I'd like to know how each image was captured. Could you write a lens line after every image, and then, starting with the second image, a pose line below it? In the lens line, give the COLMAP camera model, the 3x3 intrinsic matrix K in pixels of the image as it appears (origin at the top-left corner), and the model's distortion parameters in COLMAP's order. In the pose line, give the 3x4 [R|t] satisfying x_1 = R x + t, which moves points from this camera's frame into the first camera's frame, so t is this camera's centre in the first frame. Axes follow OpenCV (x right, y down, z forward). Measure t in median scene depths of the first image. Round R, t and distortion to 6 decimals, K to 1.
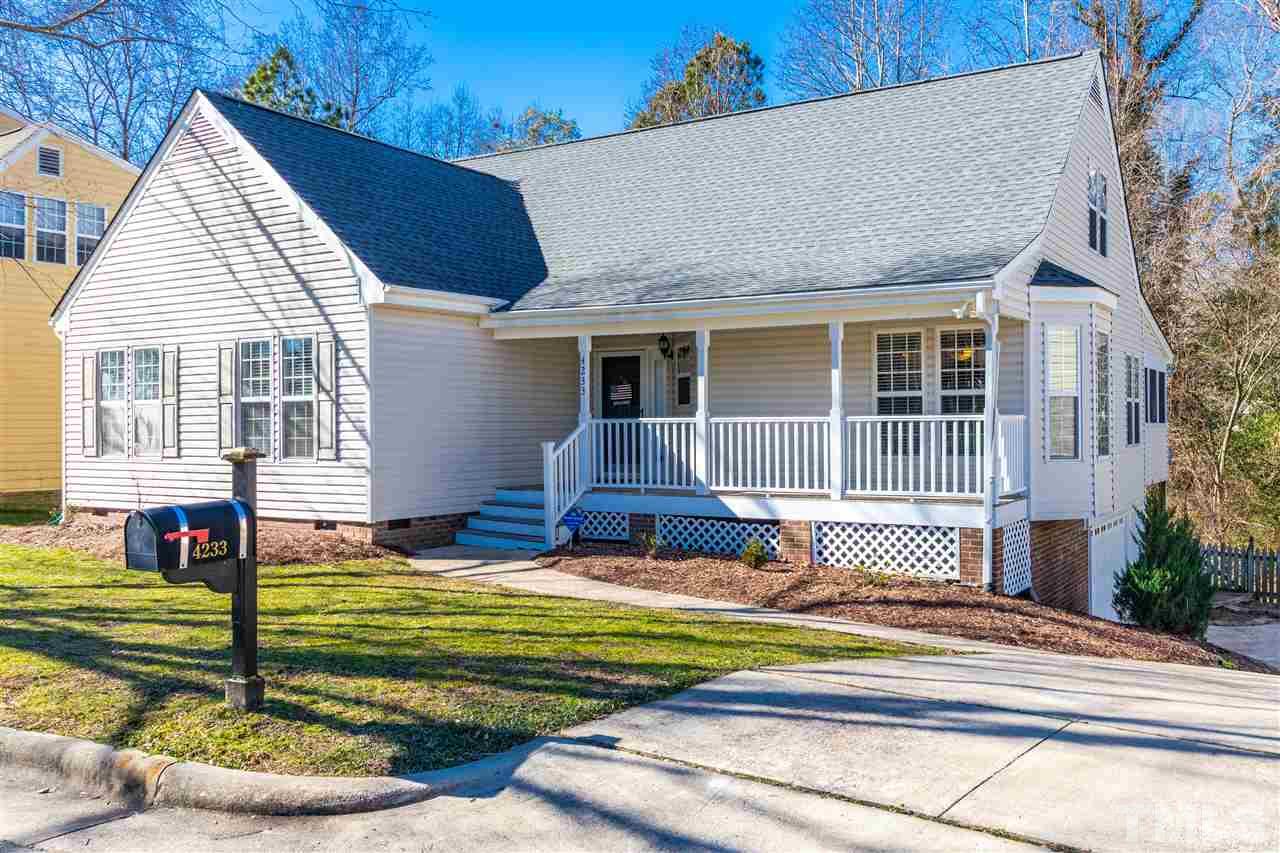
lens RADIAL K [[1126.6, 0, 639.9], [0, 1126.6, 428.0], [0, 0, 1]] dist [0.002101, -0.004332]
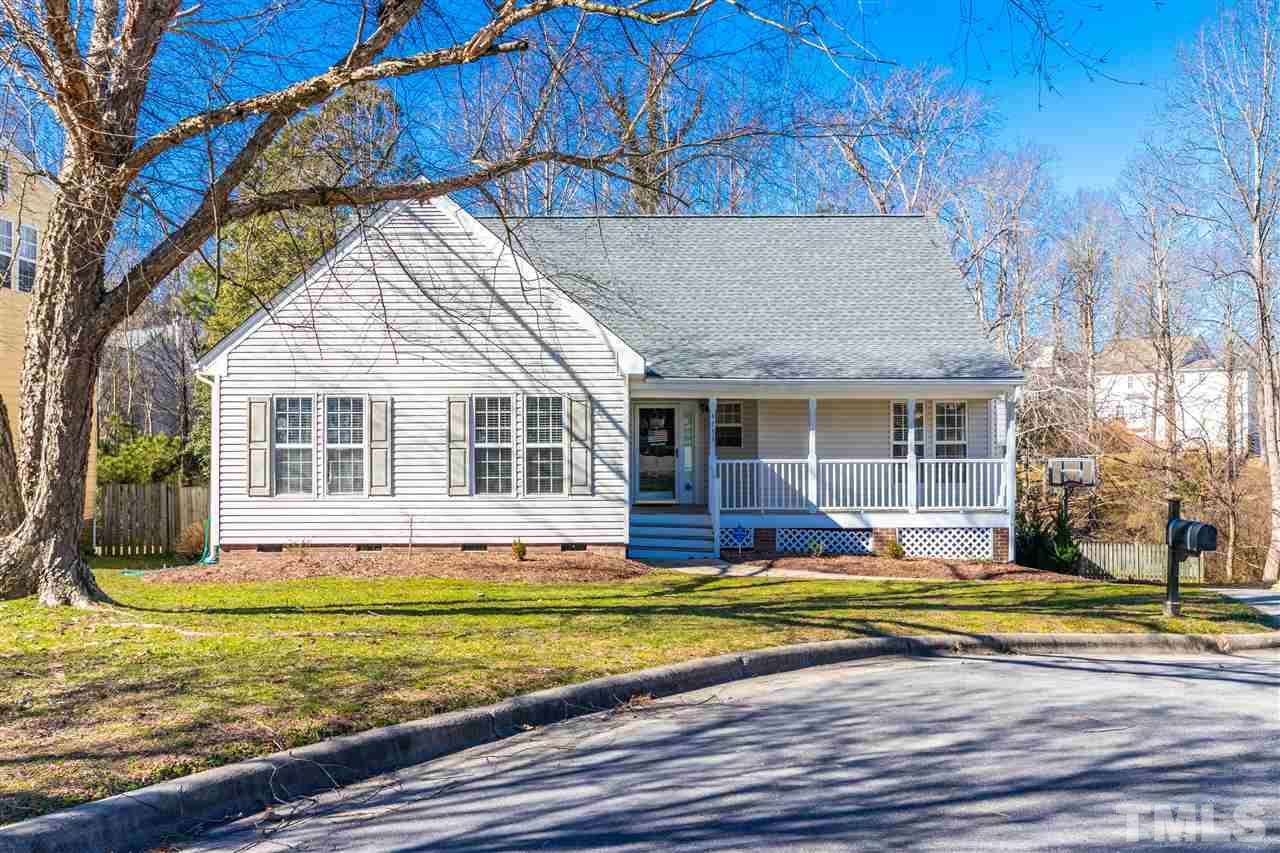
lens RADIAL K [[1126.6, 0, 640.2], [0, 1126.6, 428.3], [0, 0, 1]] dist [0.002101, -0.004332]
pose [[0.846428, 0.007937, 0.532444, -0.898331], [-0.001229, 0.999915, -0.012952, -0.029961], [-0.532502, 0.010309, 0.846366, -0.101122]]
